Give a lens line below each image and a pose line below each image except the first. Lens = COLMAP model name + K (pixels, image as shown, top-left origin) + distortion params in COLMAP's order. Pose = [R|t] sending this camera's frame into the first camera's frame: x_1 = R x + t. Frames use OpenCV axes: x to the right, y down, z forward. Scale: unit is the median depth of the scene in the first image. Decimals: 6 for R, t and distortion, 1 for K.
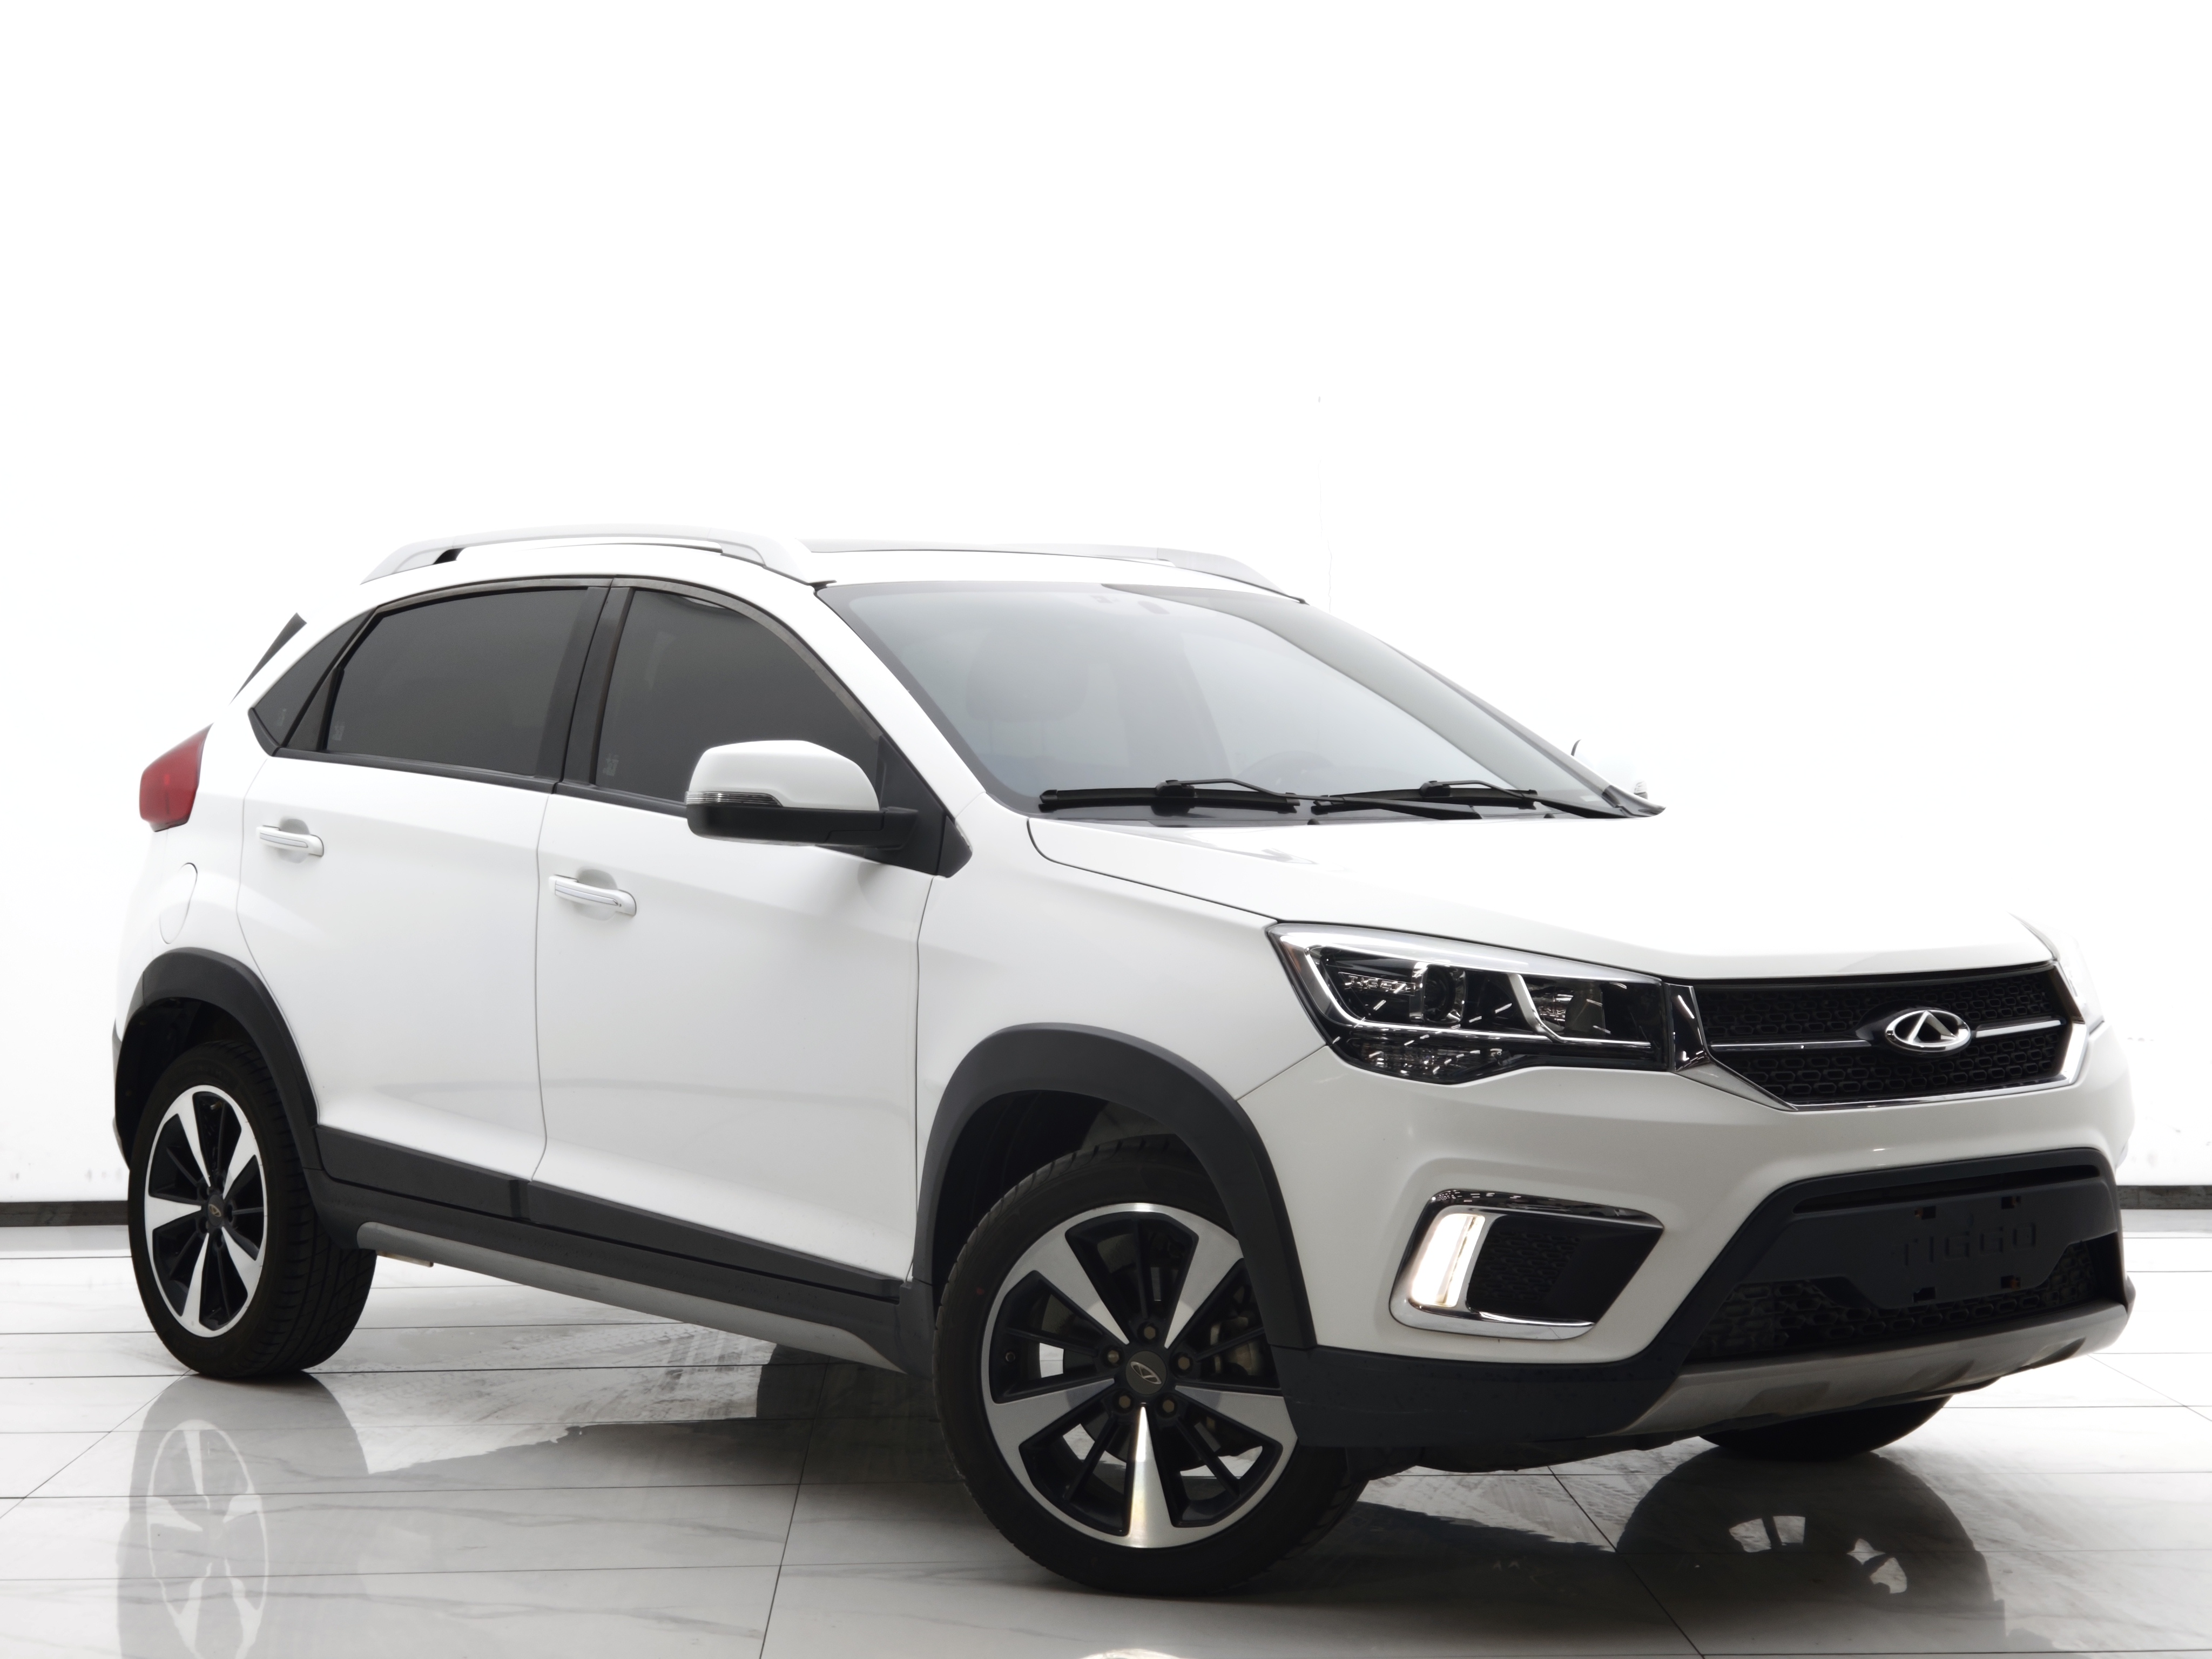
lens RADIAL K [[3946.1, 0, 1106.0], [0, 3946.1, 829.5], [0, 0, 1]] dist [-0.010116, -0.018808]
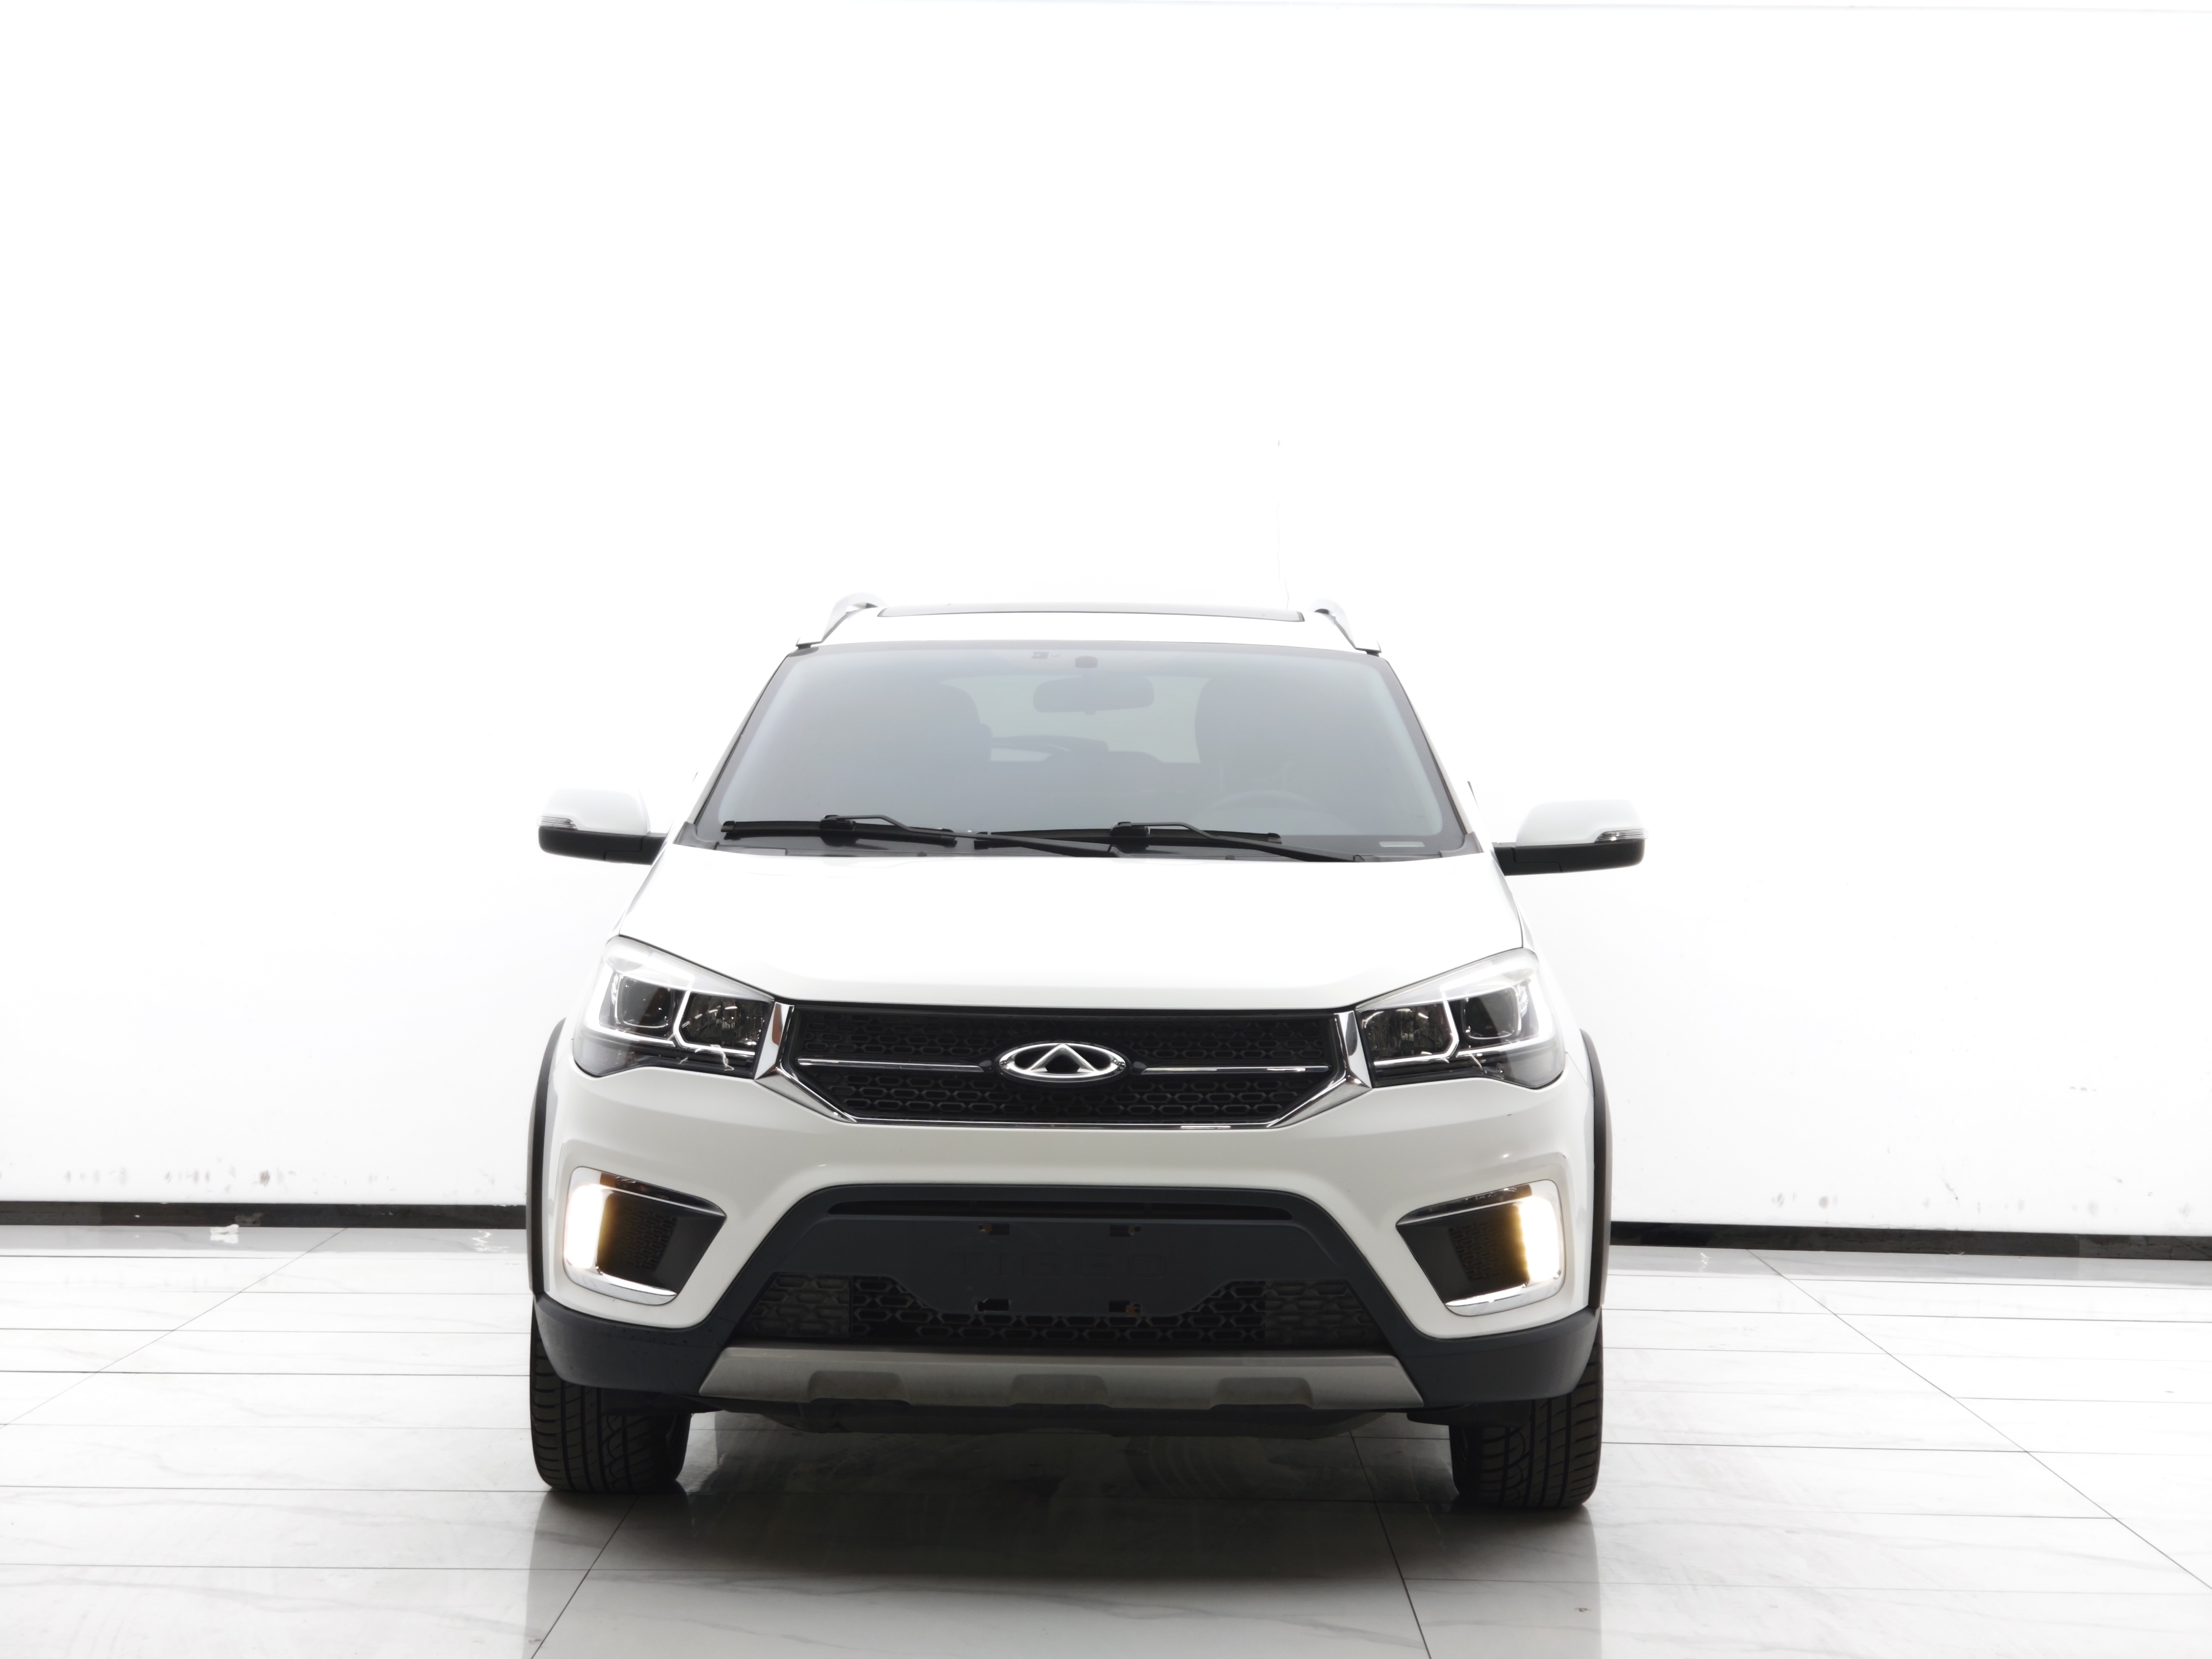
lens RADIAL K [[3946.1, 0, 1106.0], [0, 3946.1, 829.5], [0, 0, 1]] dist [-0.010116, -0.018808]
pose [[0.761596, 0.022820, -0.647650, 0.907484], [-0.026639, 0.999638, 0.003896, -0.016456], [0.647504, 0.014286, 0.761928, 0.194395]]
